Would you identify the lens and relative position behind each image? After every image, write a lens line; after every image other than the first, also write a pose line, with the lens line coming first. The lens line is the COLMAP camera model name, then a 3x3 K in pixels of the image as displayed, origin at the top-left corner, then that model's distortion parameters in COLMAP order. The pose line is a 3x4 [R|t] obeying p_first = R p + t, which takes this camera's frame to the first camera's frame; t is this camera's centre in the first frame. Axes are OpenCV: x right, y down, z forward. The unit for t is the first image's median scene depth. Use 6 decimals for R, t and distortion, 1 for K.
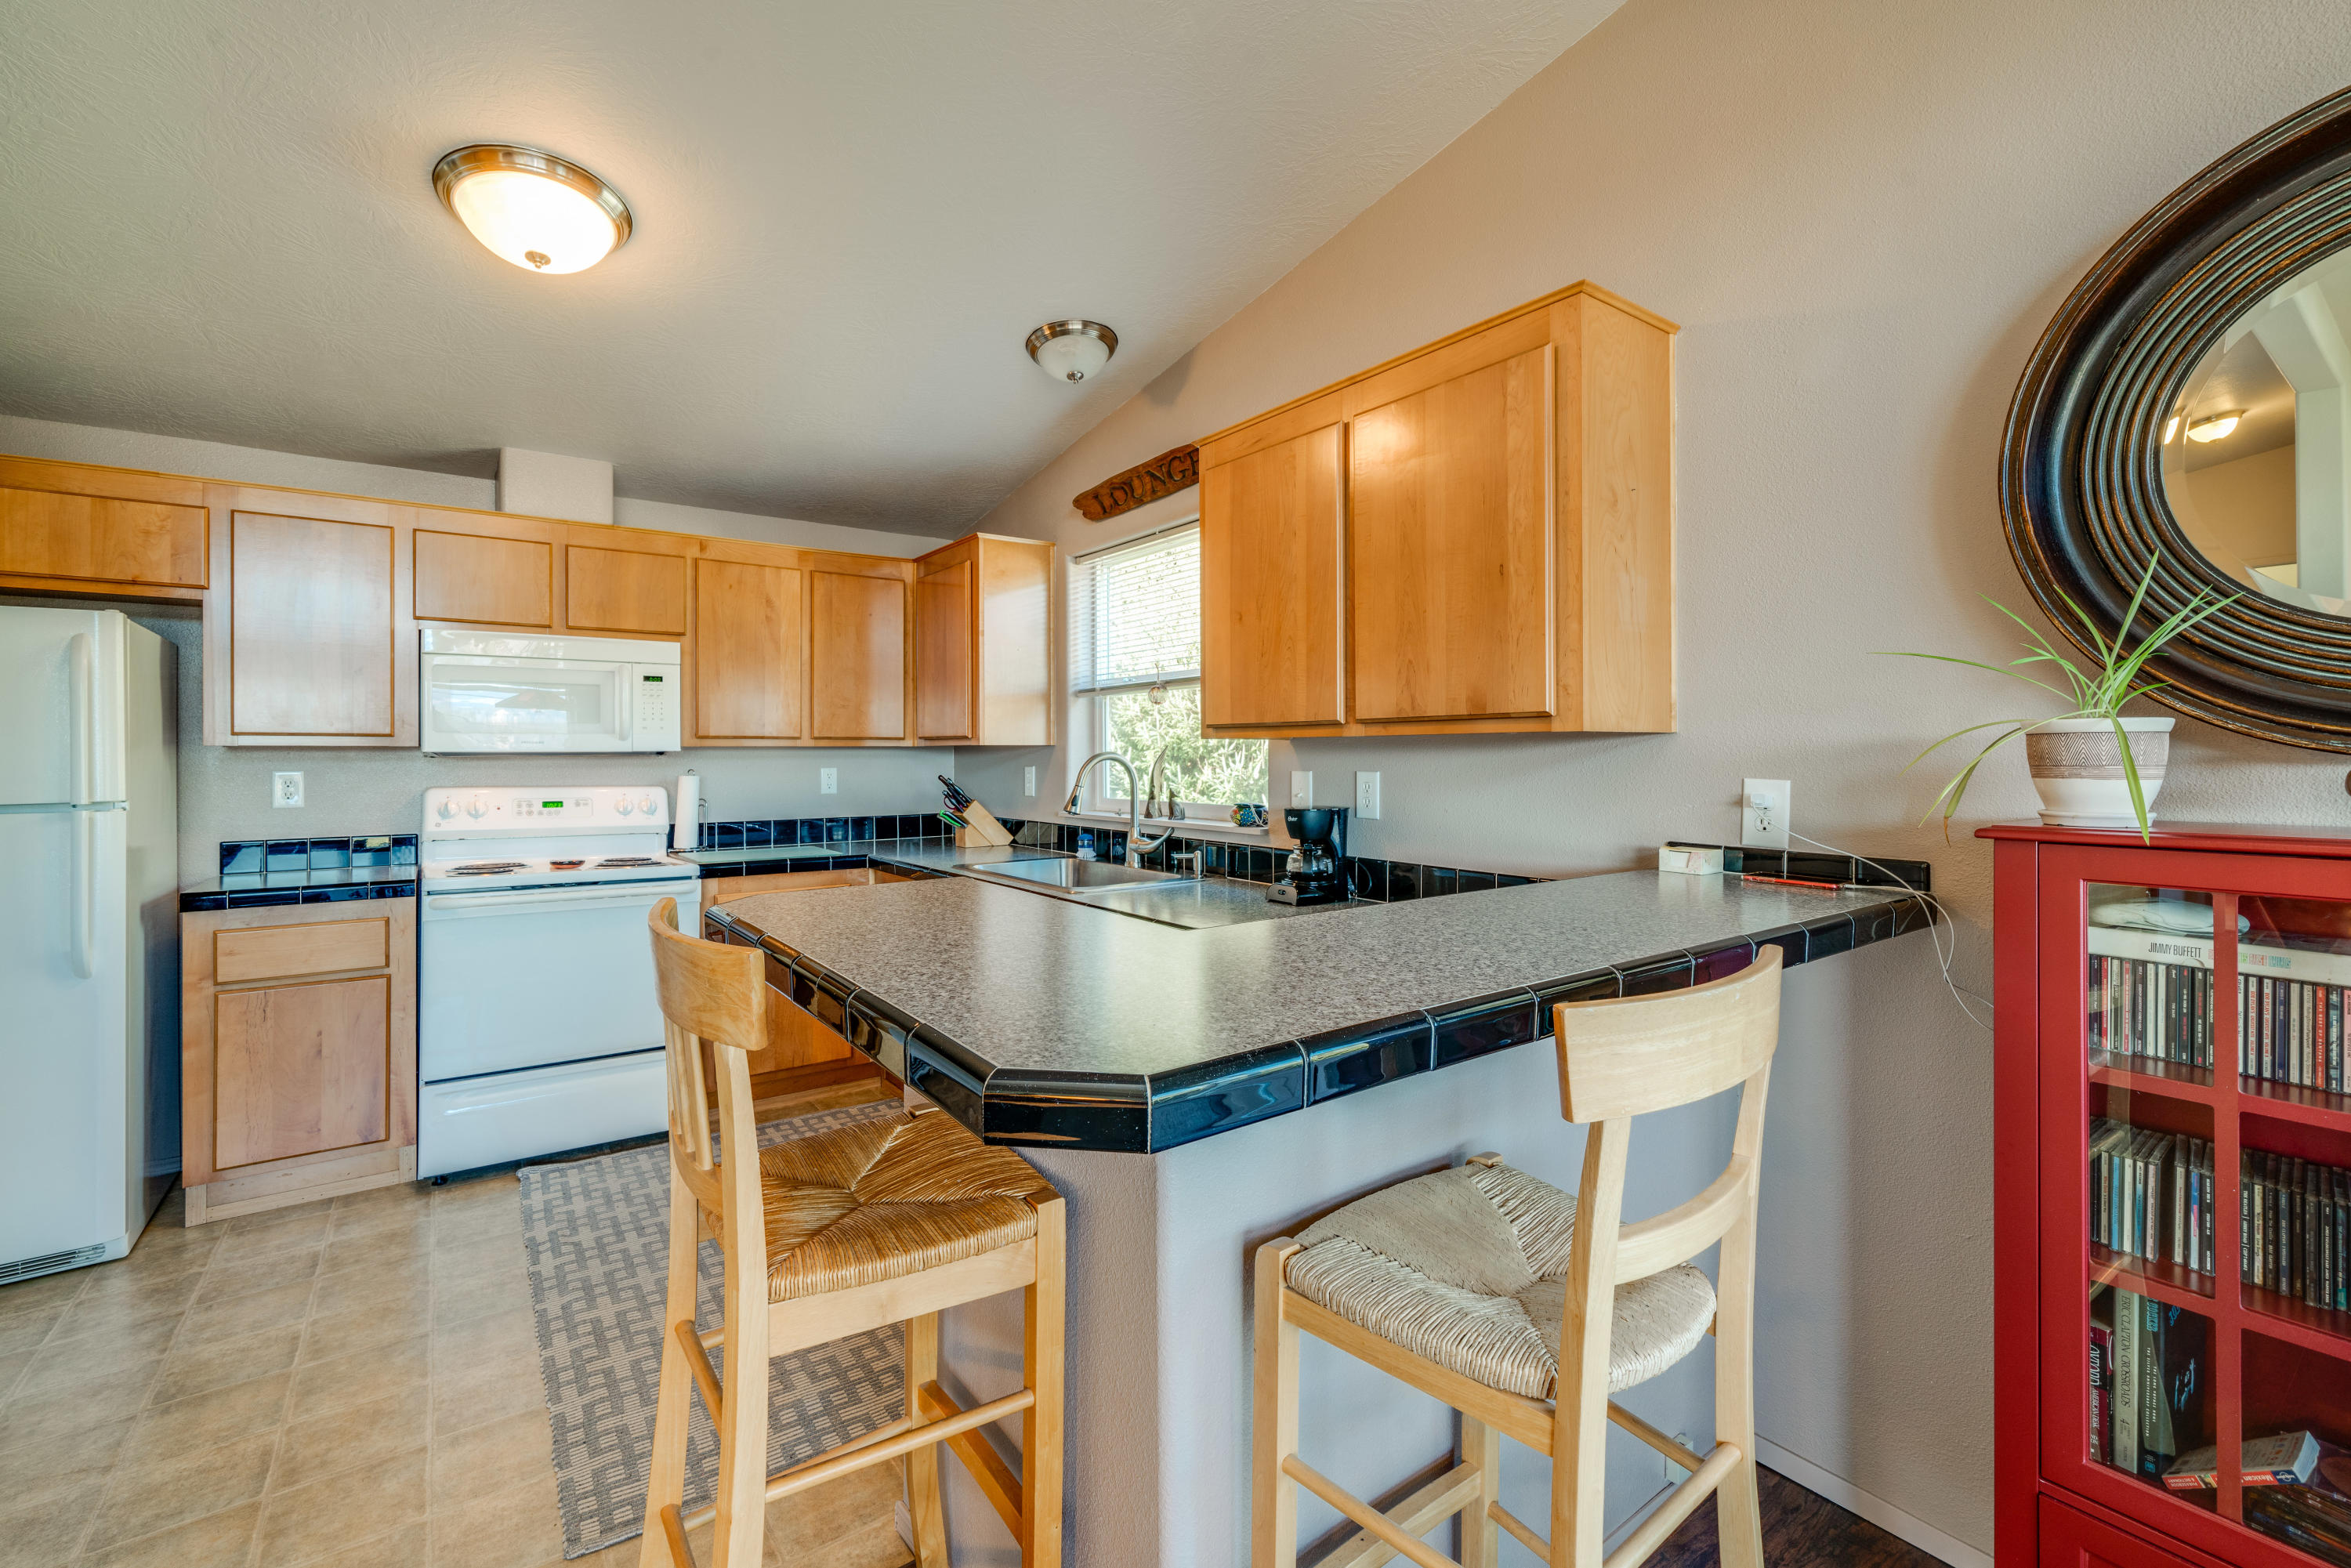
lens RADIAL K [[1063.5, 0, 1241.2], [0, 1063.5, 739.1], [0, 0, 1]] dist [0.003987, 0.000369]
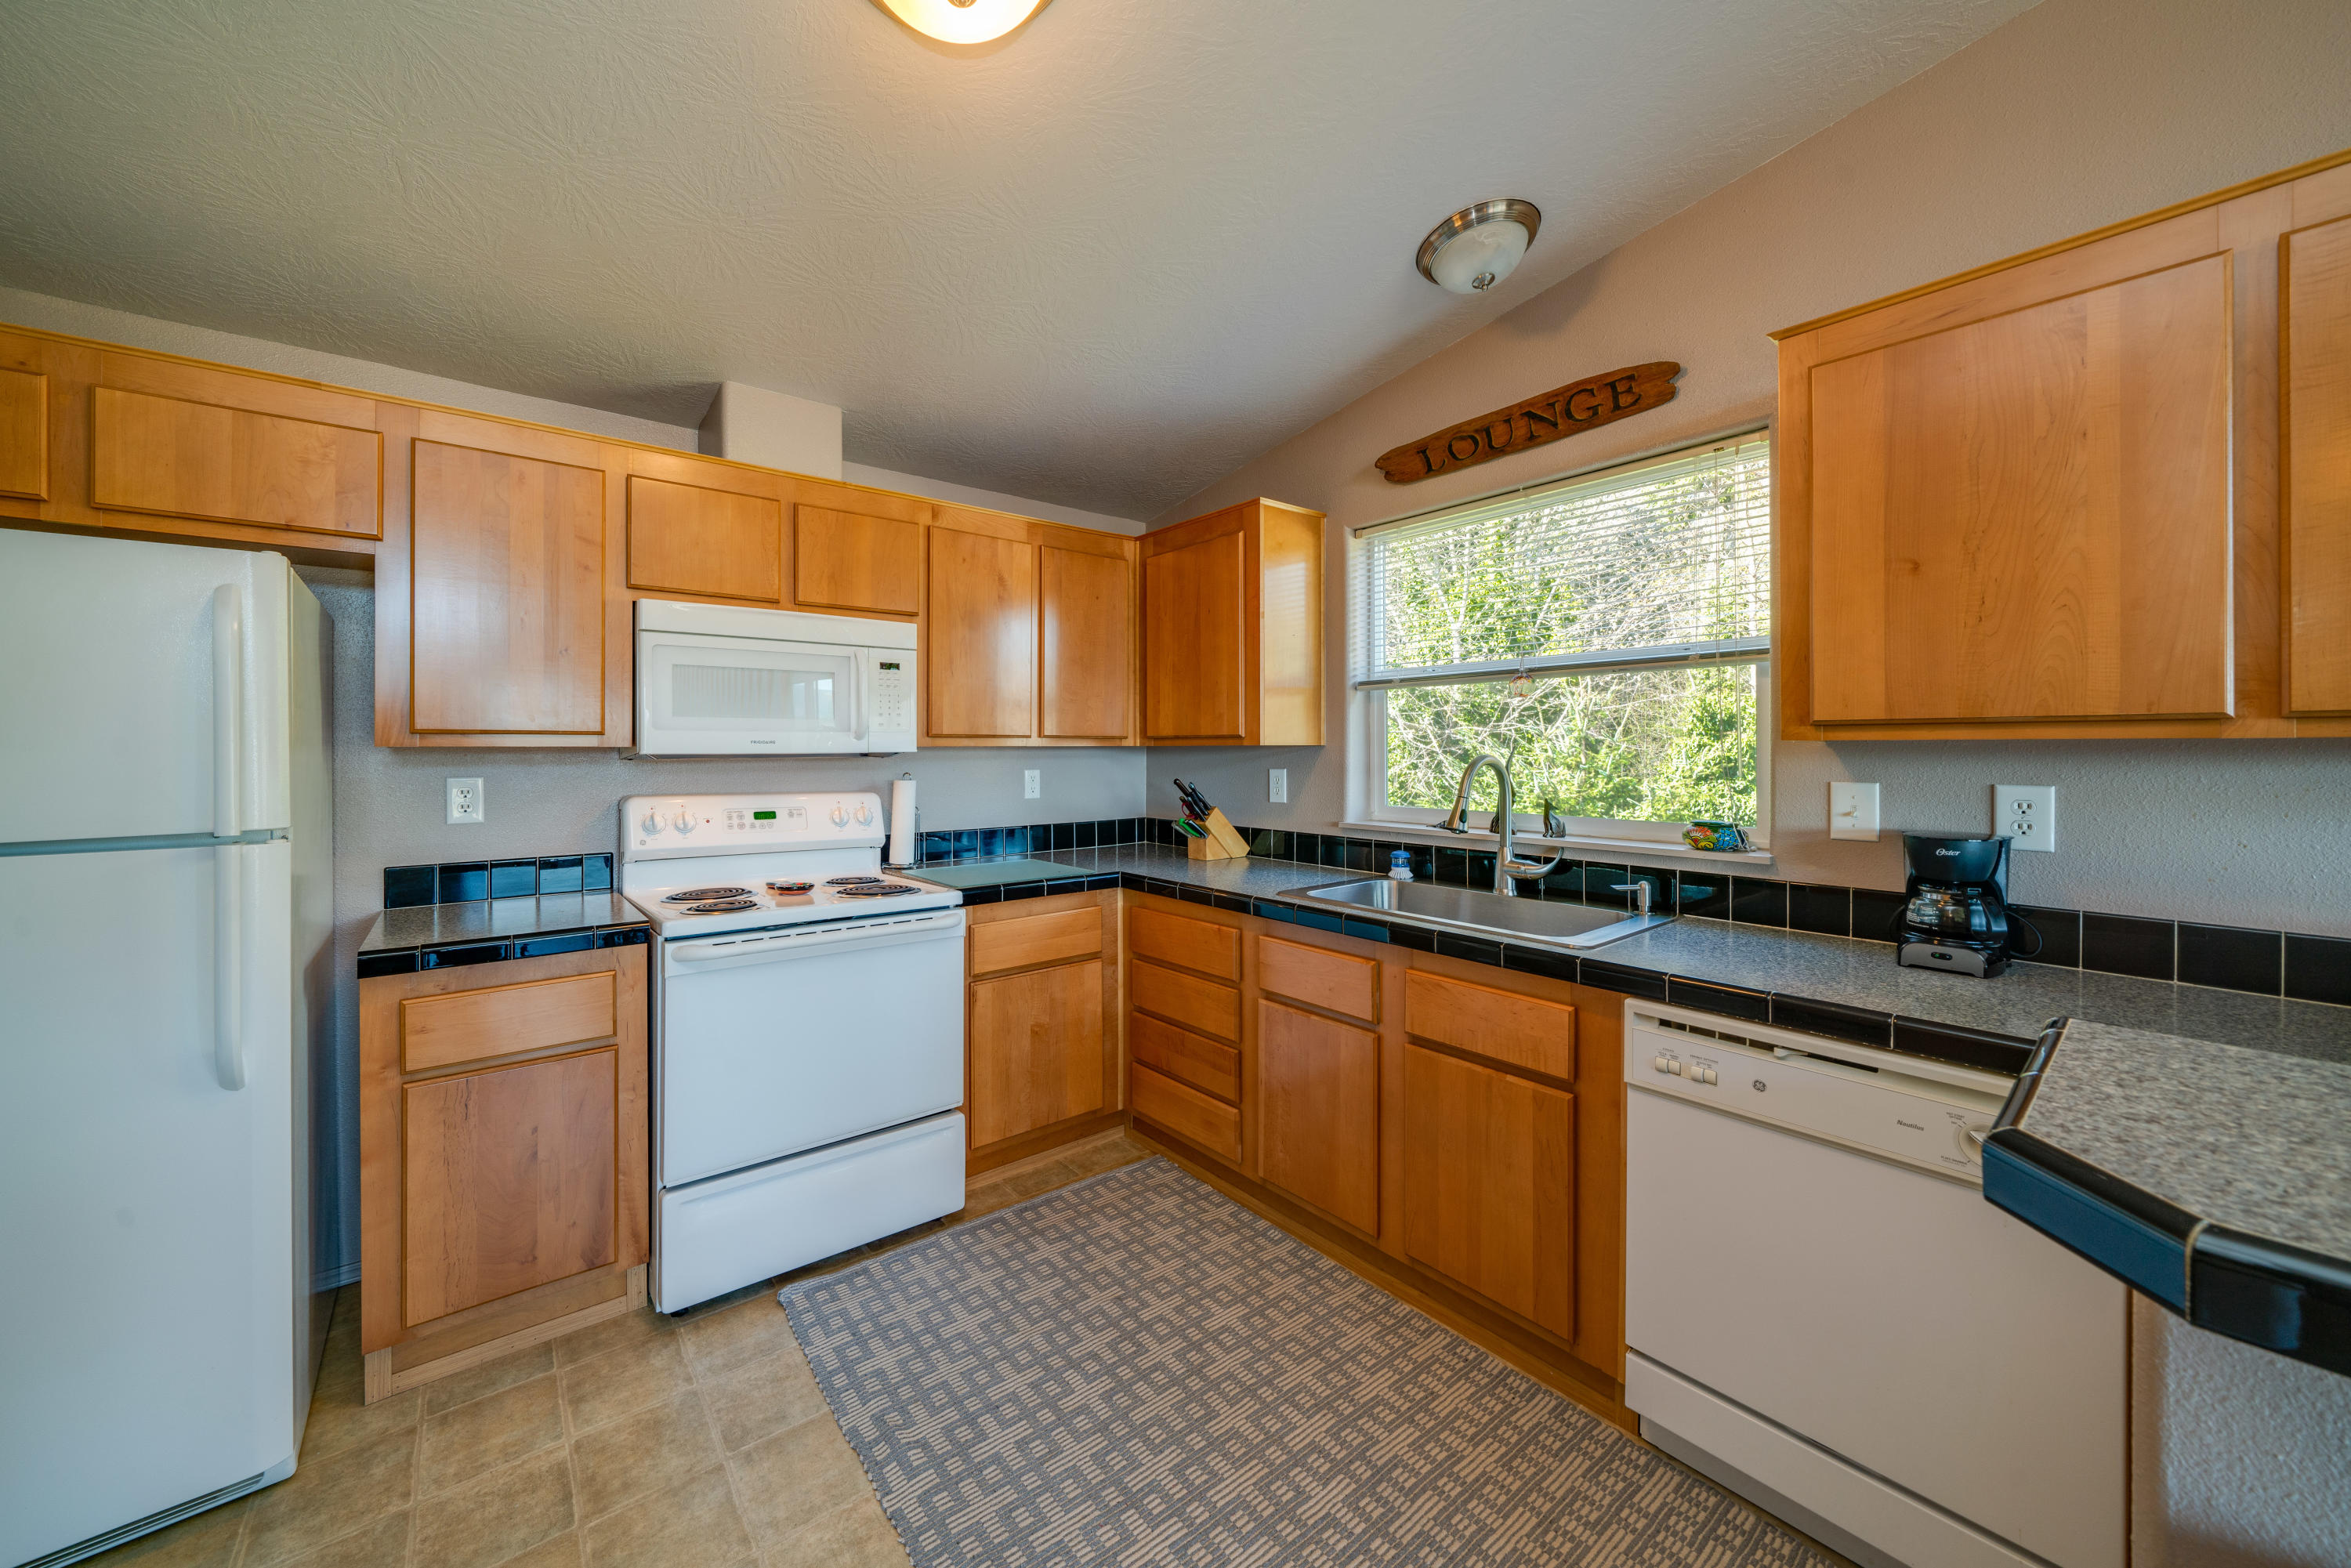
lens RADIAL K [[890.3, 0, 1170.2], [0, 890.3, 736.6], [0, 0, 1]] dist [-0.002280, -0.000394]
pose [[0.999817, 0.000842, 0.019100, -0.372453], [-0.000859, 0.999999, 0.000878, -0.002204], [-0.019100, -0.000894, 0.999817, 0.318006]]
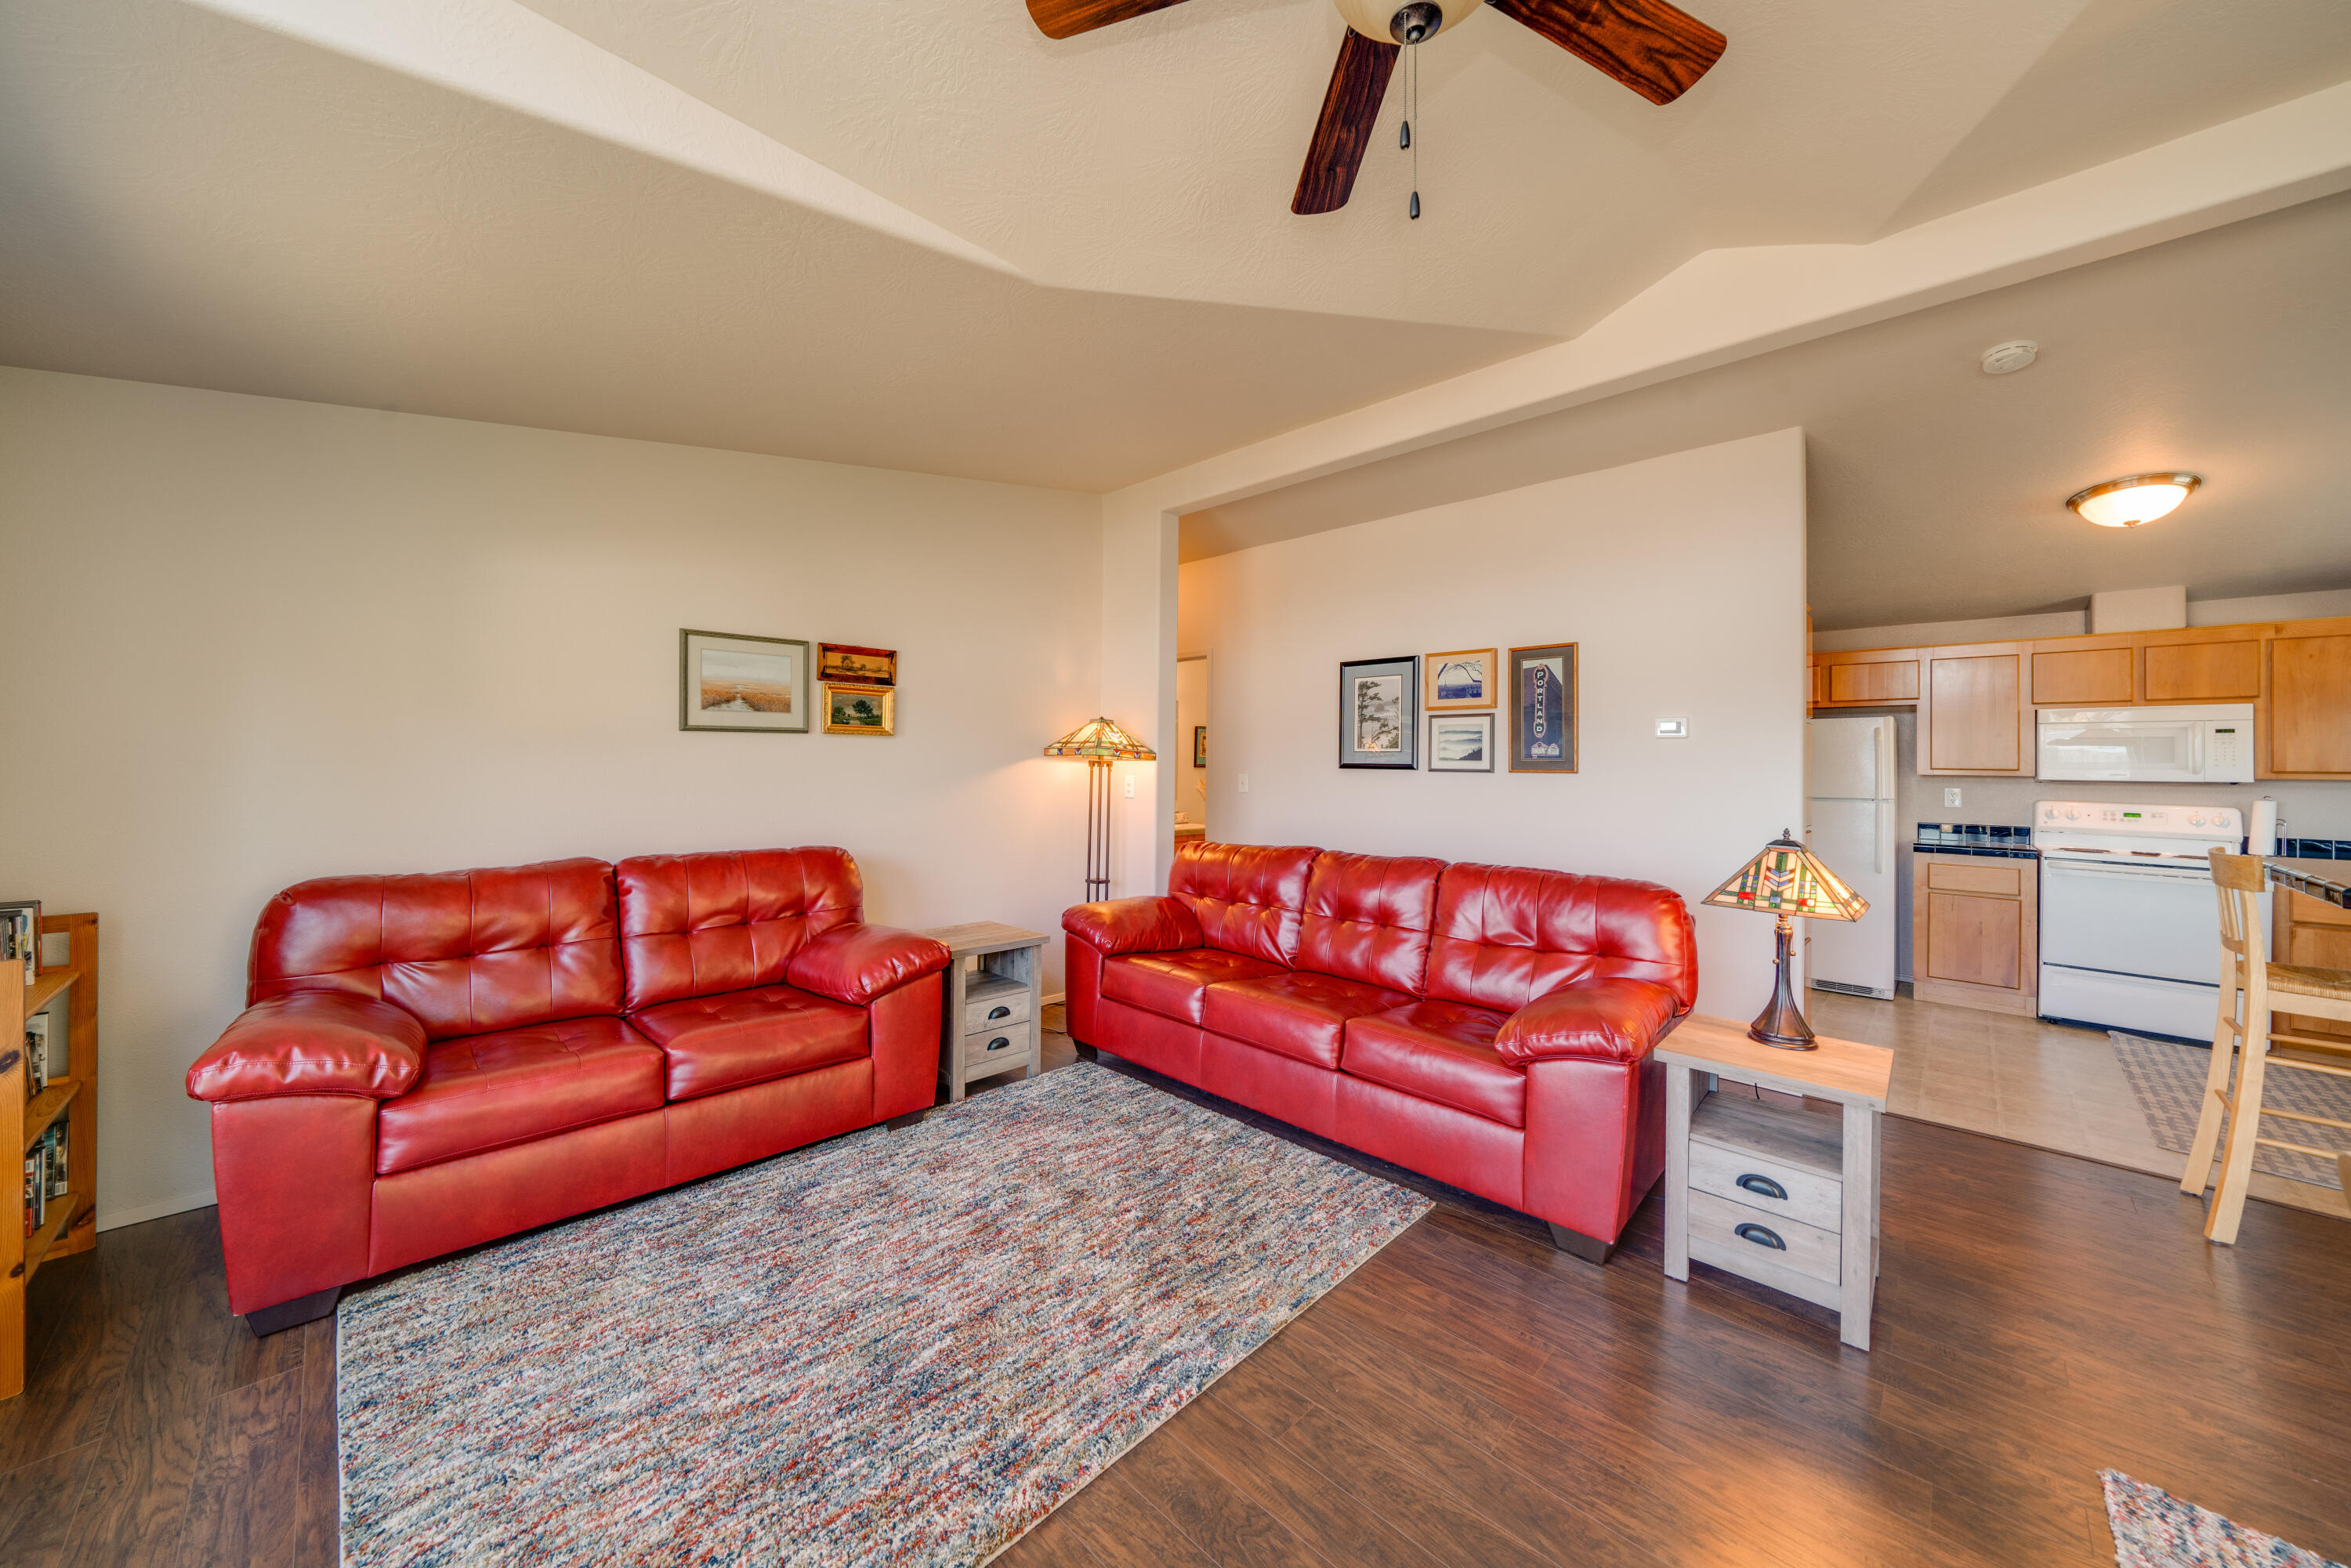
lens RADIAL K [[817.2, 0, 1171.2], [0, 817.2, 763.9], [0, 0, 1]] dist [-0.000104, 0.000097]
pose [[0.145814, 0.000456, -0.989312, 0.345077], [-0.000325, 1.000000, 0.000413, -0.013642], [0.989312, 0.000261, 0.145814, -0.590158]]
